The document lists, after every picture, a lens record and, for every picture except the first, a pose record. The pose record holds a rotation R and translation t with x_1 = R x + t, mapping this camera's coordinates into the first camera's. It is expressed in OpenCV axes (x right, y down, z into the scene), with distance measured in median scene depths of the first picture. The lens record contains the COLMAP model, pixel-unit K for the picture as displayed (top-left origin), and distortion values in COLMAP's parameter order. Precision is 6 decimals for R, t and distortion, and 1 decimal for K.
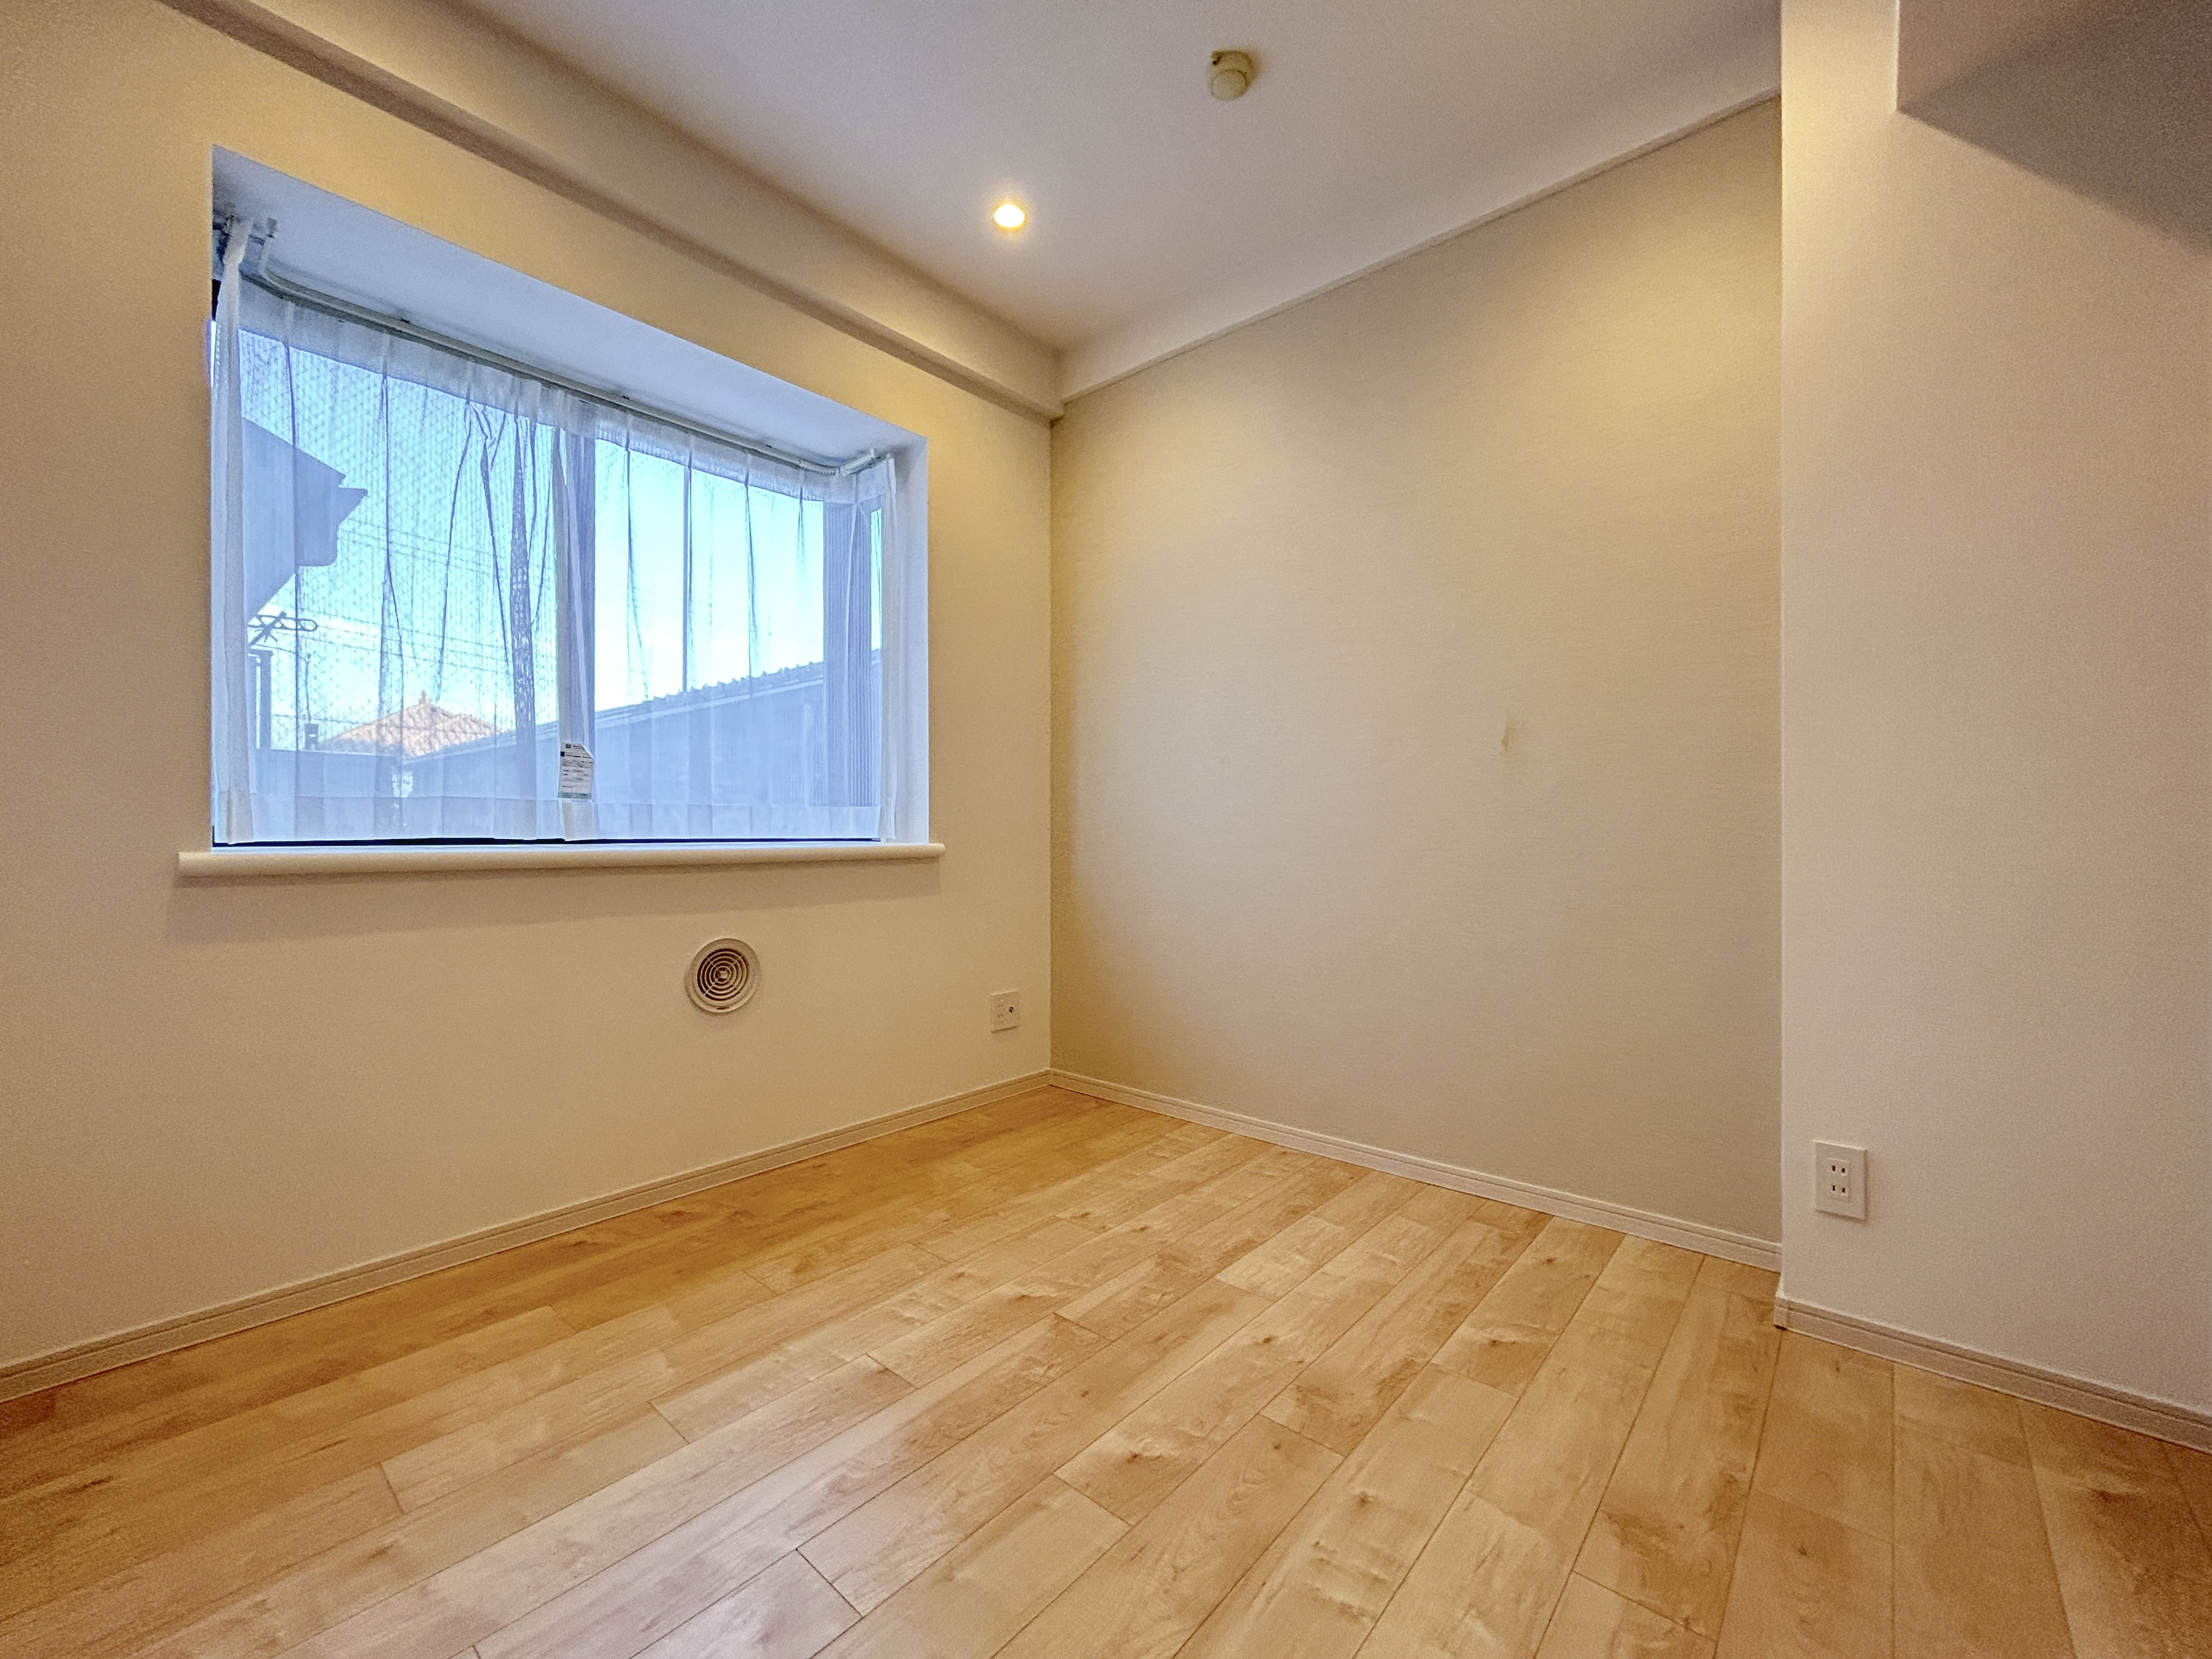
lens RADIAL K [[895.8, 0, 1106.3], [0, 895.8, 831.9], [0, 0, 1]] dist [-0.000838, 0.000270]
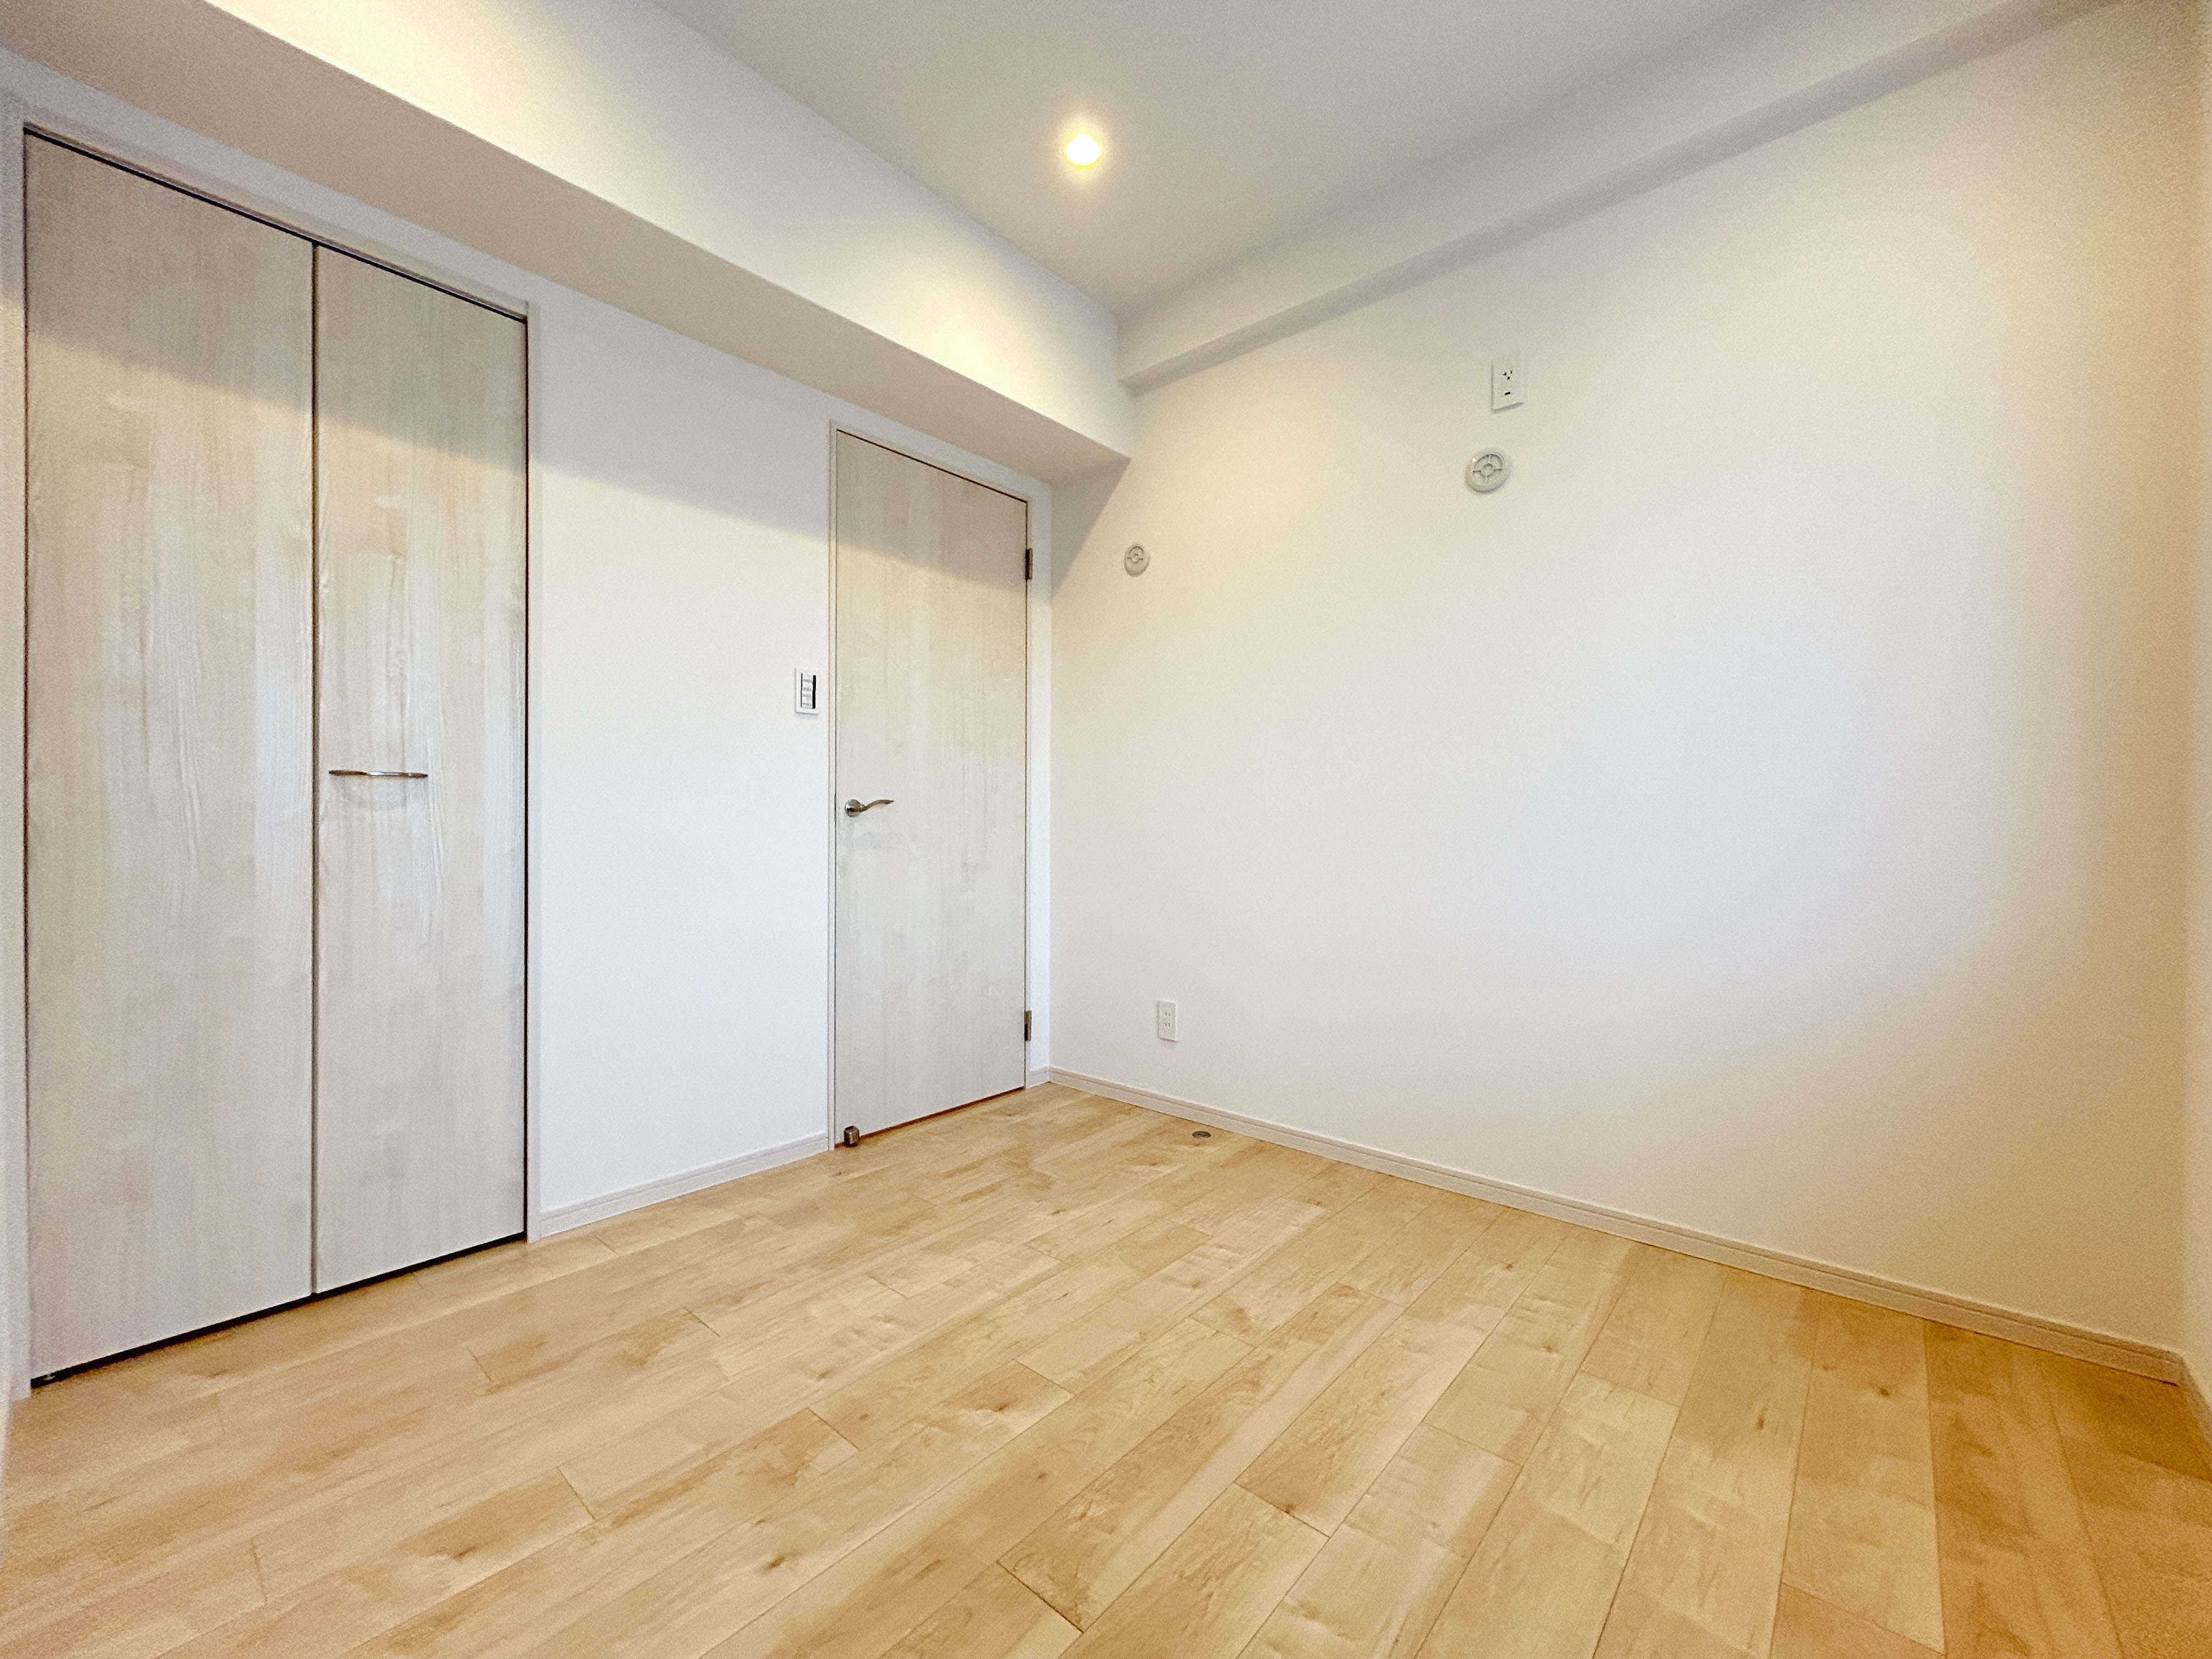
lens RADIAL K [[895.8, 0, 1103.8], [0, 895.8, 827.3], [0, 0, 1]] dist [-0.000838, 0.000270]
pose [[-0.999982, -0.005700, 0.001839, -0.087264], [-0.005692, 0.999974, 0.004341, -0.016280], [-0.001864, 0.004331, -0.999989, 1.979924]]
